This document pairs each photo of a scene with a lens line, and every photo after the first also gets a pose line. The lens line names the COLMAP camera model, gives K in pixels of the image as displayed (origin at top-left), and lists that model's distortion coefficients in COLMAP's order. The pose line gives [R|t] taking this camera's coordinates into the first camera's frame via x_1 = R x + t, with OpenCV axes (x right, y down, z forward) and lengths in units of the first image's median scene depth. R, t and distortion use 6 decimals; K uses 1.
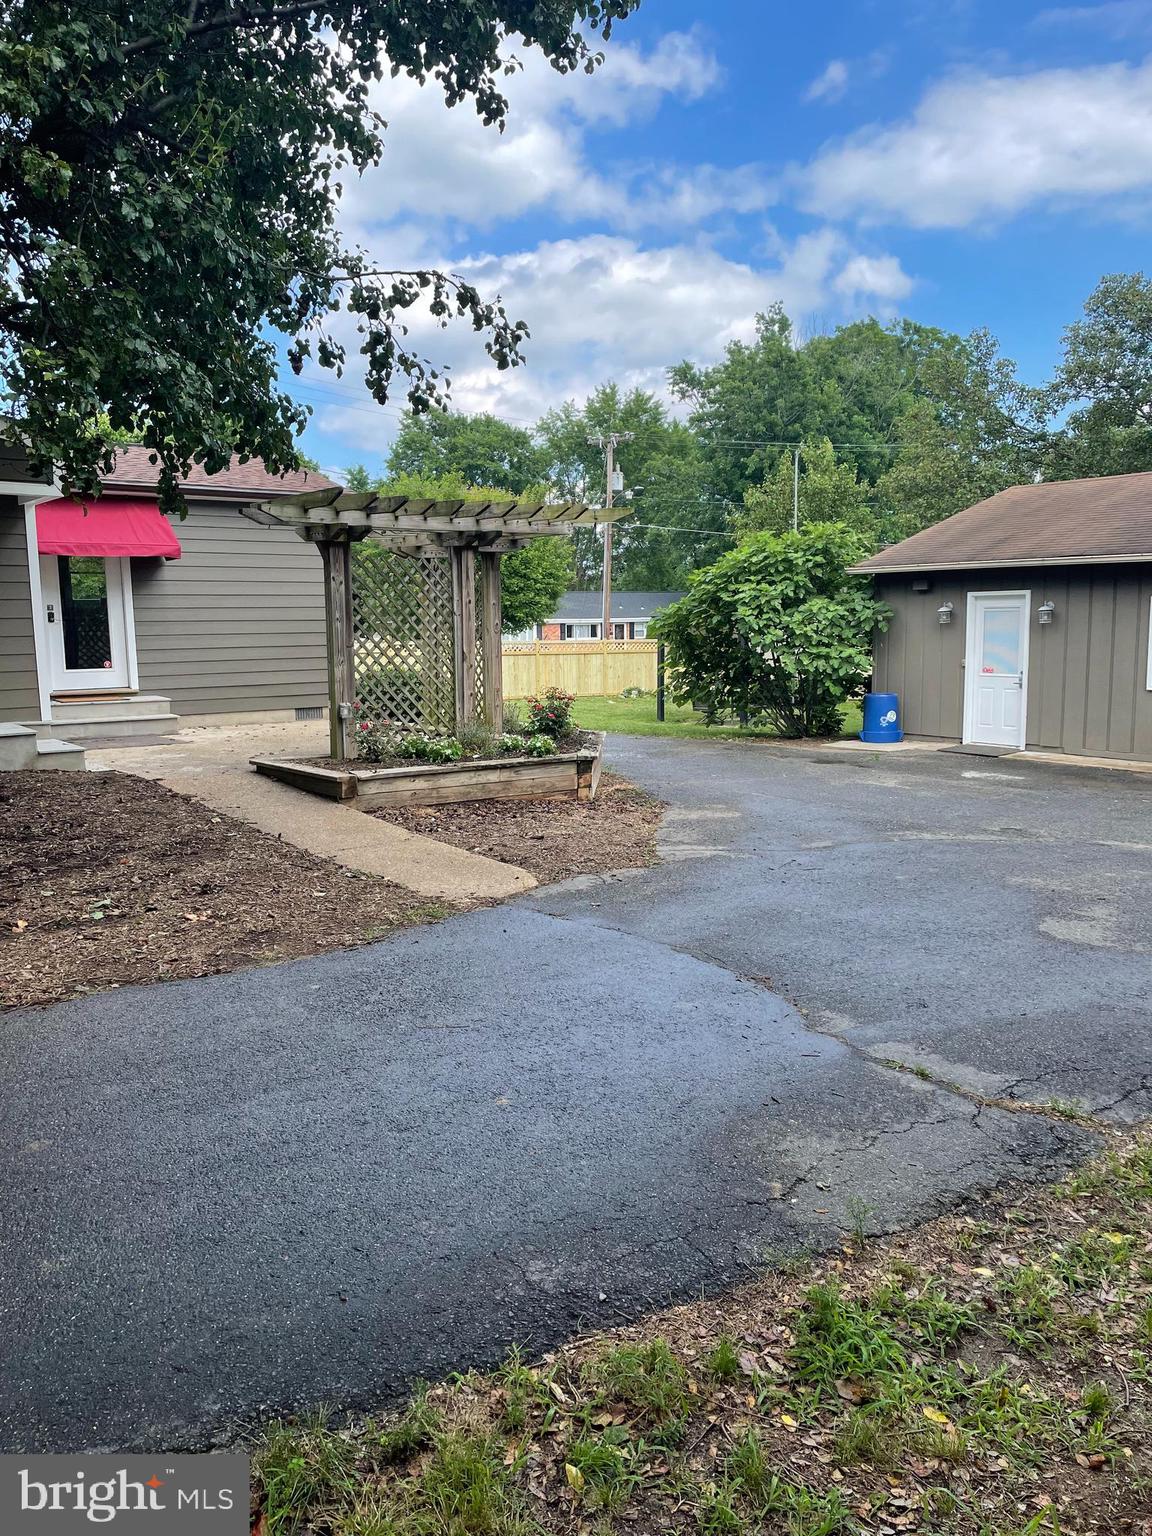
lens RADIAL K [[1142.2, 0, 575.4], [0, 1142.2, 765.7], [0, 0, 1]] dist [0.028544, -0.005787]
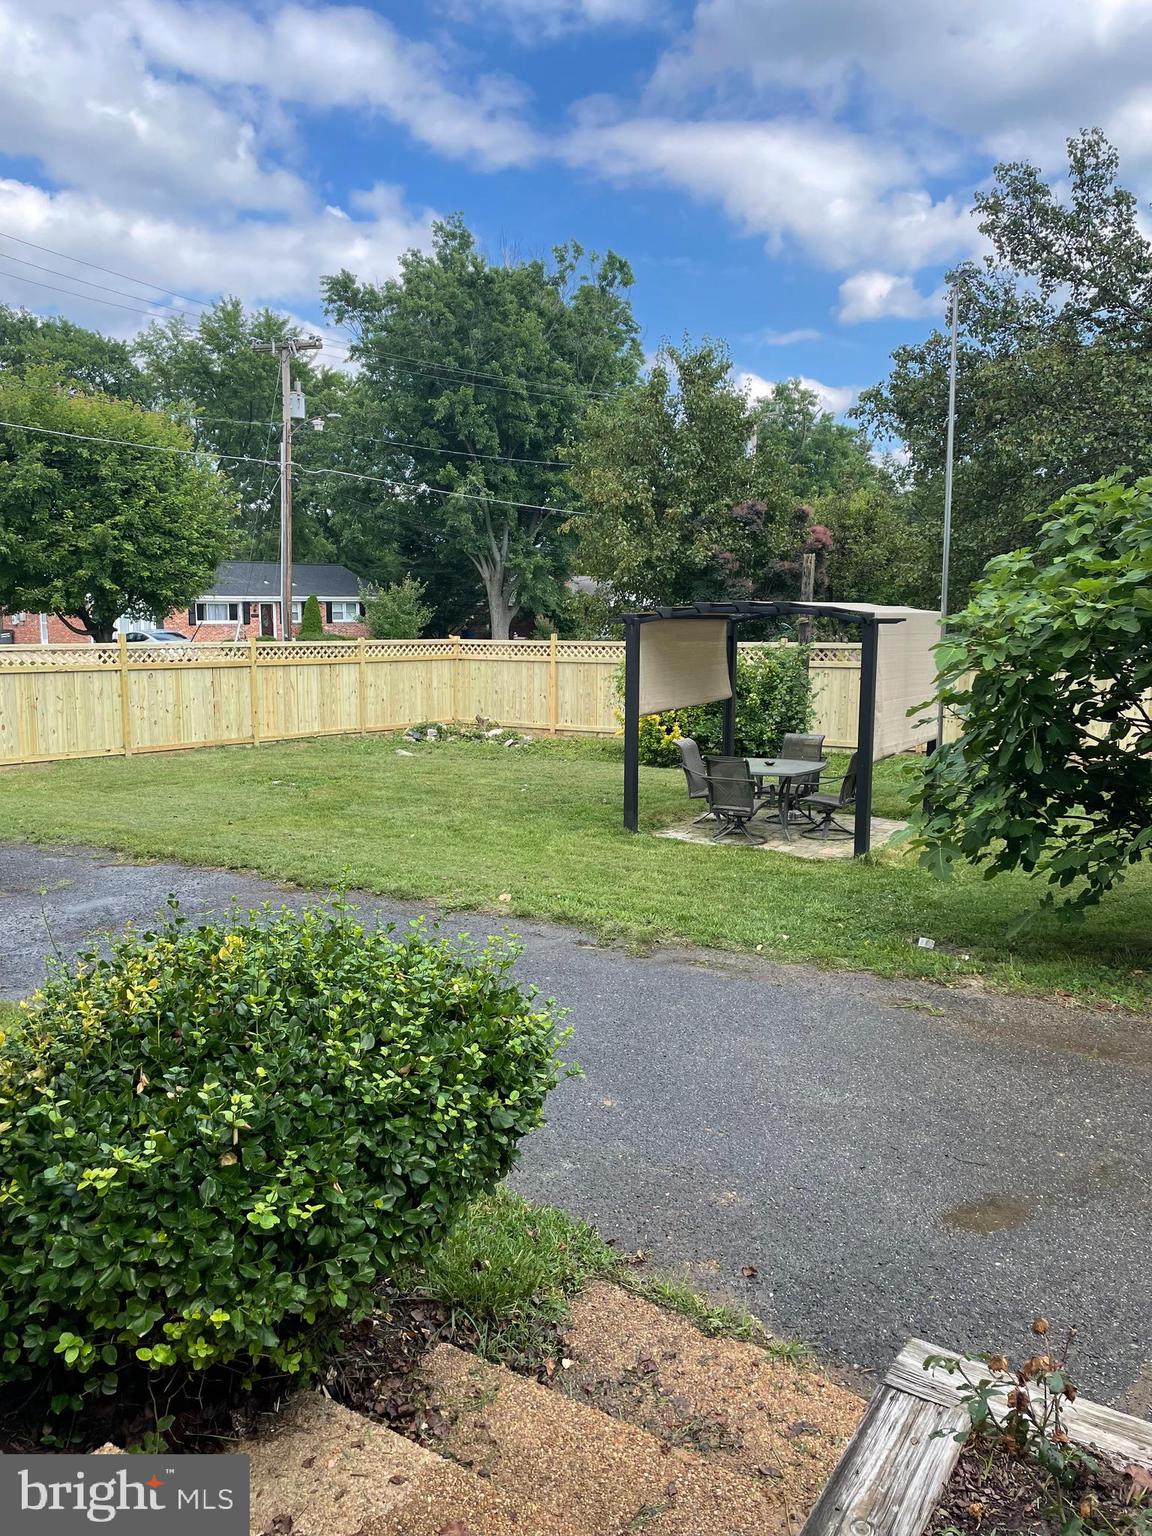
lens RADIAL K [[1142.2, 0, 575.3], [0, 1142.2, 773.7], [0, 0, 1]] dist [0.028544, -0.005787]
pose [[0.937443, -0.030476, 0.346802, -0.040896], [0.021319, 0.999317, 0.030189, -0.028067], [-0.347485, -0.020907, 0.937452, 0.197449]]
